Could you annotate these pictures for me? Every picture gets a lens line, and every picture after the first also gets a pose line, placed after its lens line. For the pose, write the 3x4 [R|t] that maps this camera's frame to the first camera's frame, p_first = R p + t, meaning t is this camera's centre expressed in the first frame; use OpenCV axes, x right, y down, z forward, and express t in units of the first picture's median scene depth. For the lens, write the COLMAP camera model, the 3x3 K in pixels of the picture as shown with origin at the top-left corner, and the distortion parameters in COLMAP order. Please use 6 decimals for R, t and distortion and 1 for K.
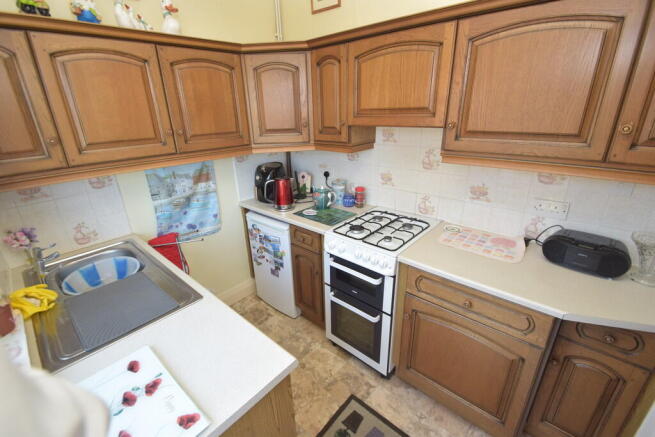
lens RADIAL K [[290.1, 0, 320.9], [0, 290.1, 218.0], [0, 0, 1]] dist [0.005435, -0.000976]
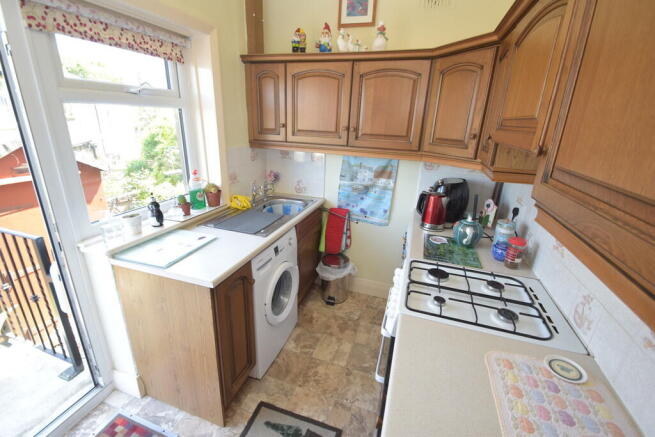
lens RADIAL K [[290.1, 0, 322.1], [0, 290.1, 219.1], [0, 0, 1]] dist [0.005435, -0.000976]
pose [[0.390808, 0.342129, -0.854527, 0.554574], [-0.374175, 0.907241, 0.192110, -0.115571], [0.840989, 0.244665, 0.482573, 0.321775]]
